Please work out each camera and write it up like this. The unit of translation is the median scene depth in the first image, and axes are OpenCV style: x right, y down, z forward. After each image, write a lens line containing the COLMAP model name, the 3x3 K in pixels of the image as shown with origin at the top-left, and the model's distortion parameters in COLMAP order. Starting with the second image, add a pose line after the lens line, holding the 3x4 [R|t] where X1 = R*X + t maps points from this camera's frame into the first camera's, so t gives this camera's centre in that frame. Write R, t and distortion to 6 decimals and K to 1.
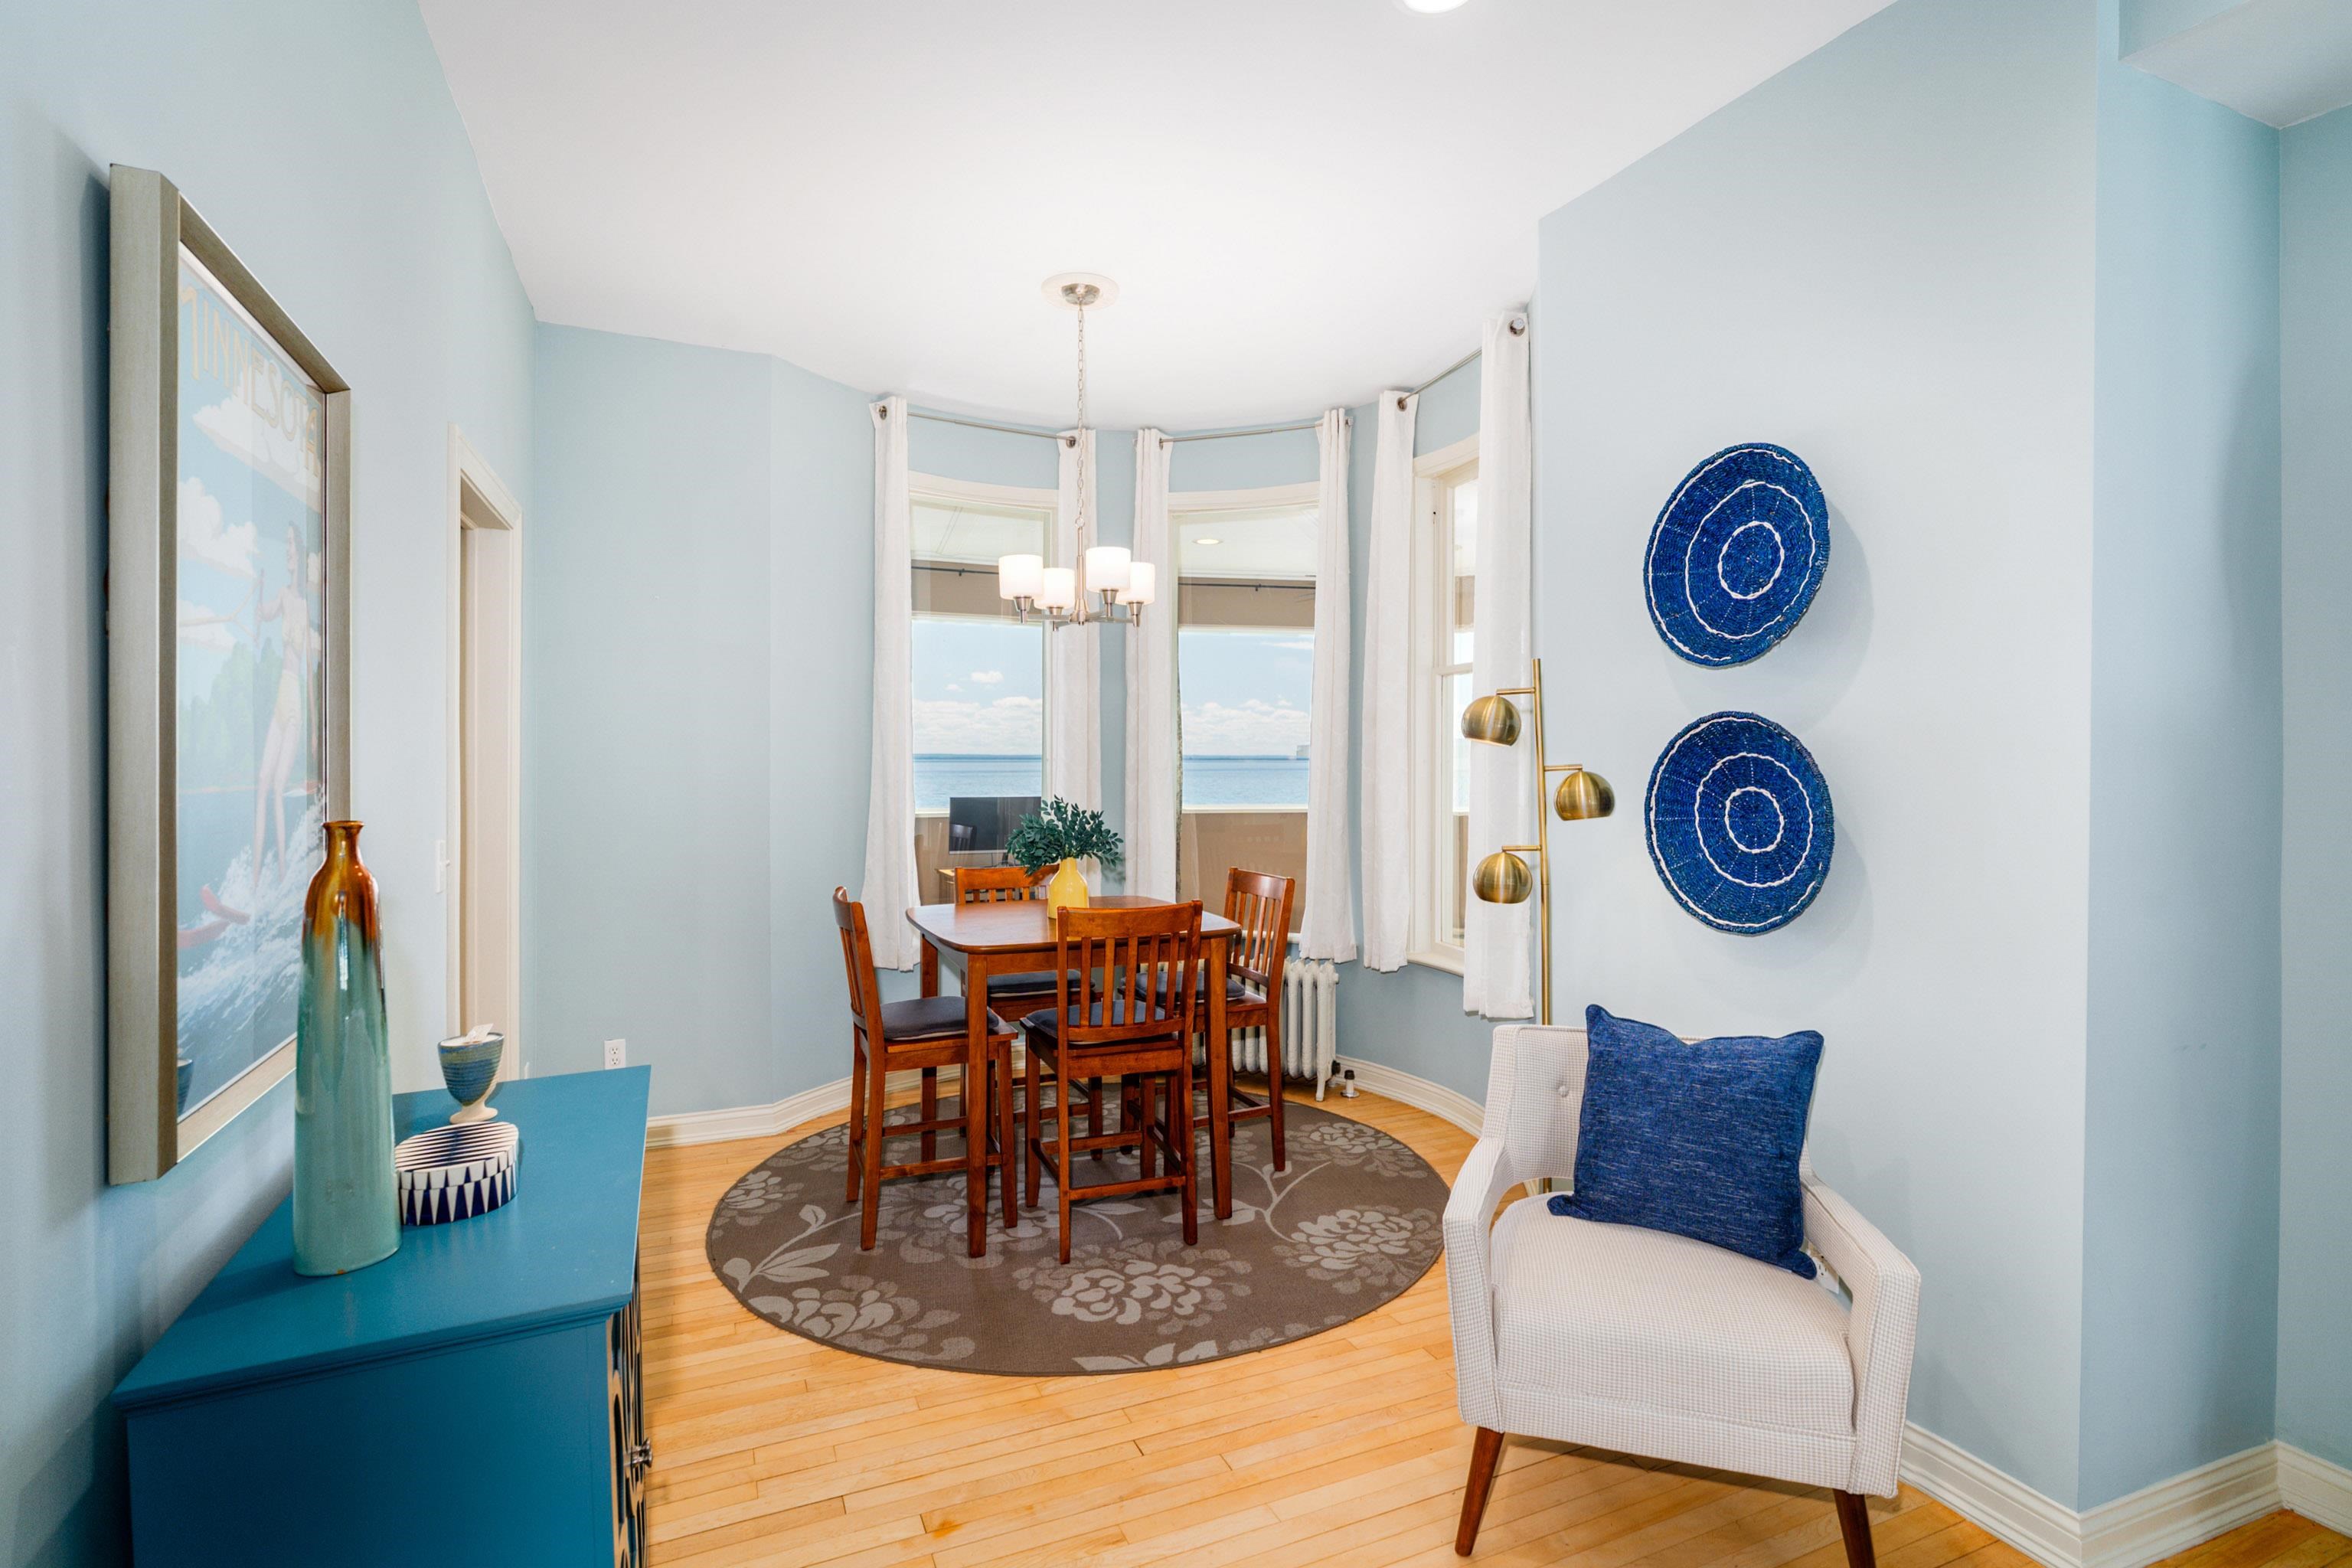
lens RADIAL K [[1128.2, 0, 1185.6], [0, 1128.2, 773.3], [0, 0, 1]] dist [-0.010116, 0.000013]
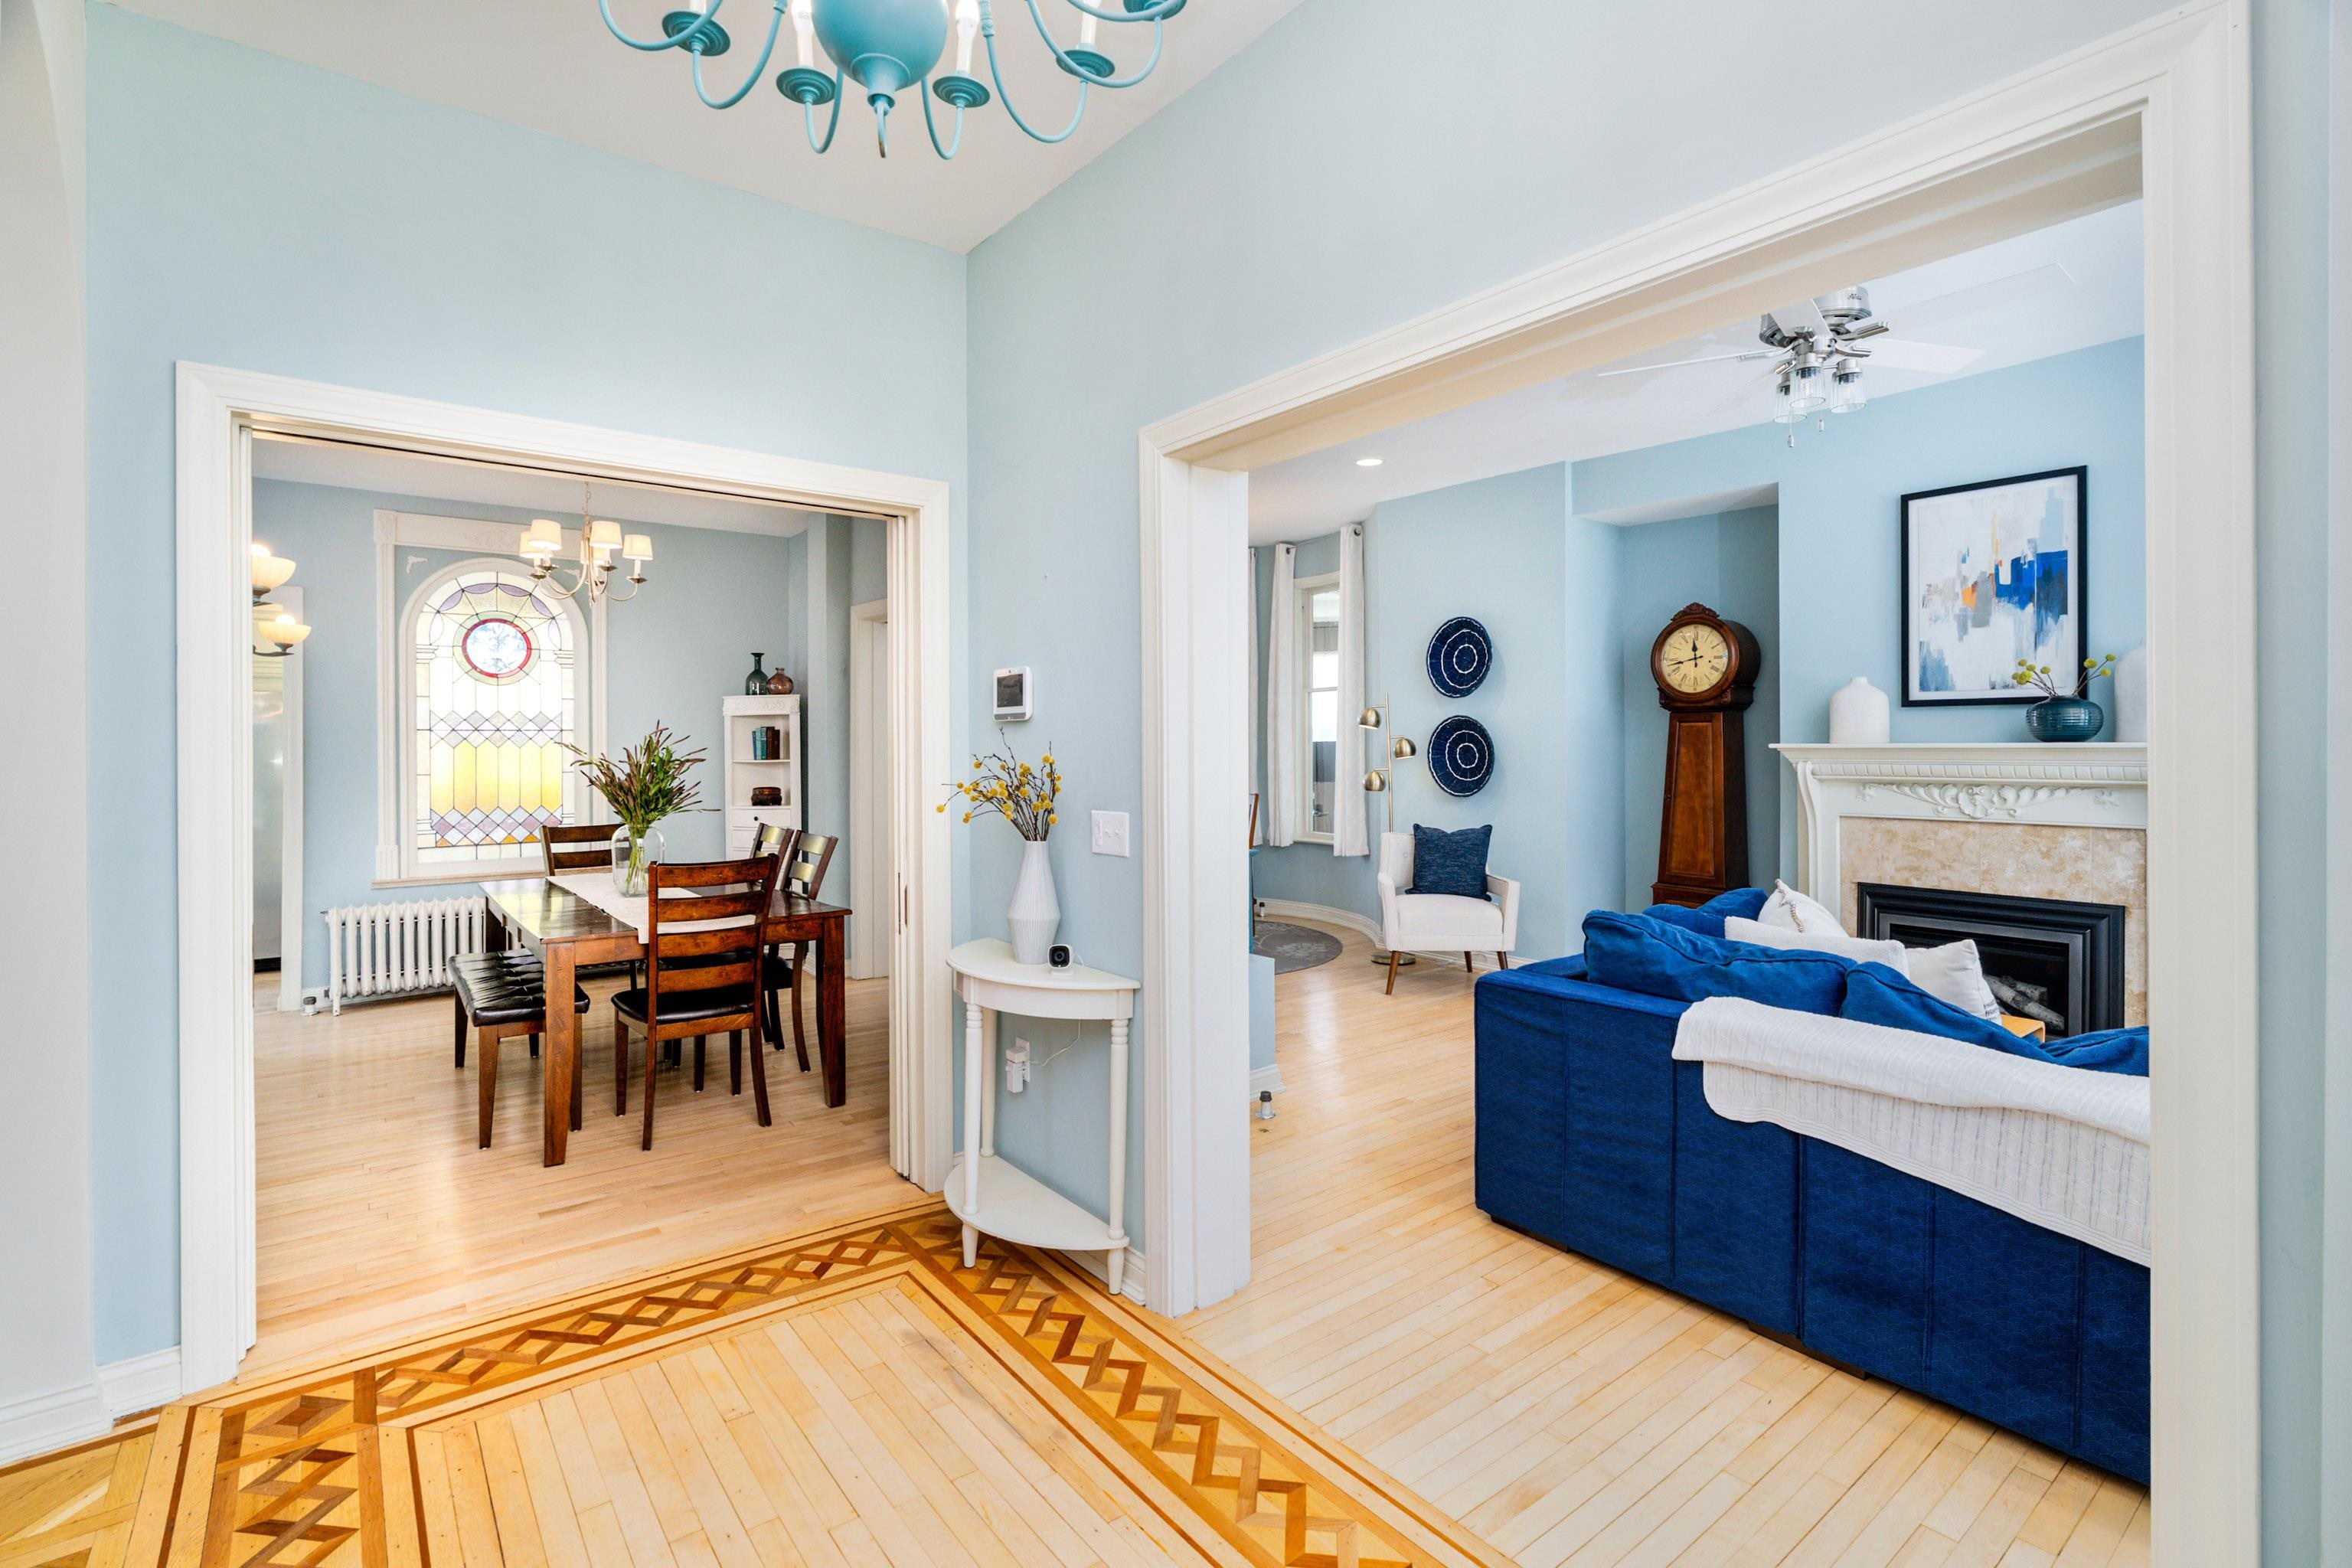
lens RADIAL K [[1087.0, 0, 1189.9], [0, 1087.0, 747.3], [0, 0, 1]] dist [-0.004086, 0.001013]
pose [[0.967986, -0.011354, 0.250748, -0.728067], [0.013832, 0.999871, -0.008122, 0.031210], [-0.250624, 0.011330, 0.968018, -1.245335]]
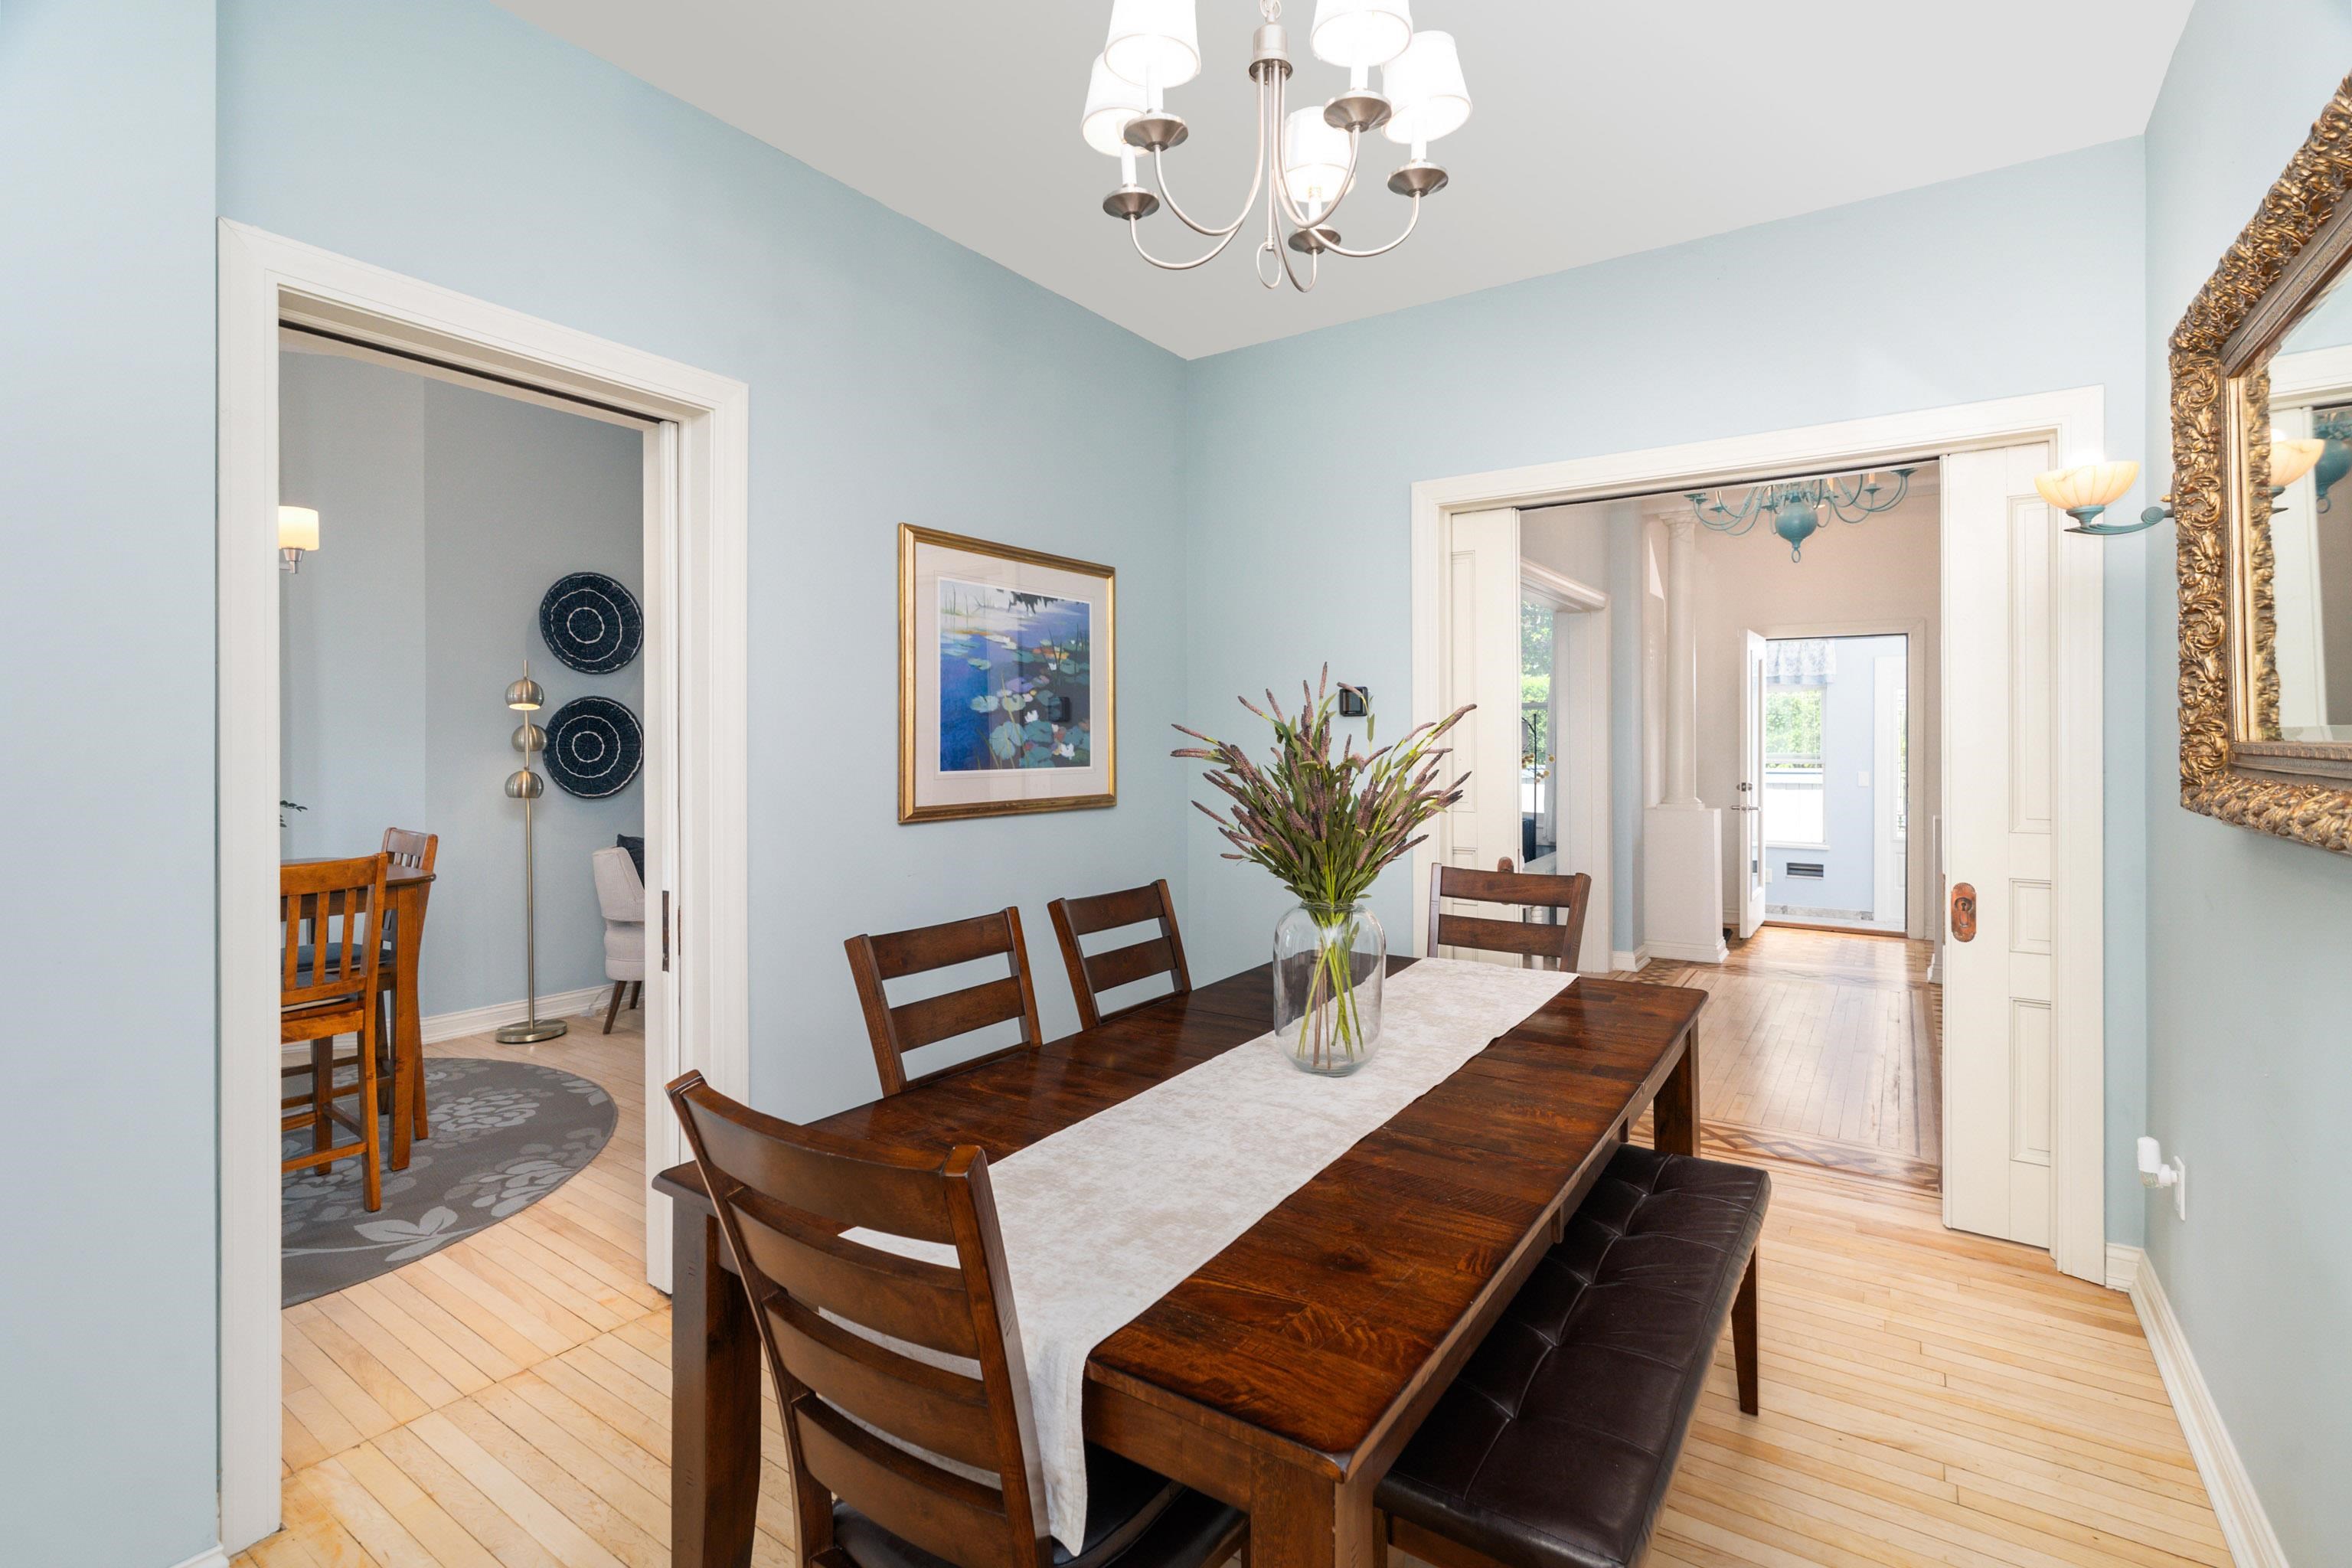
lens RADIAL K [[1078.0, 0, 1174.5], [0, 1078.0, 726.7], [0, 0, 1]] dist [-0.001115, 0.000147]
pose [[-0.524063, -0.002829, 0.851675, -1.691854], [0.007249, 0.999943, 0.007782, -0.004128], [-0.851649, 0.010252, -0.524013, 1.039437]]
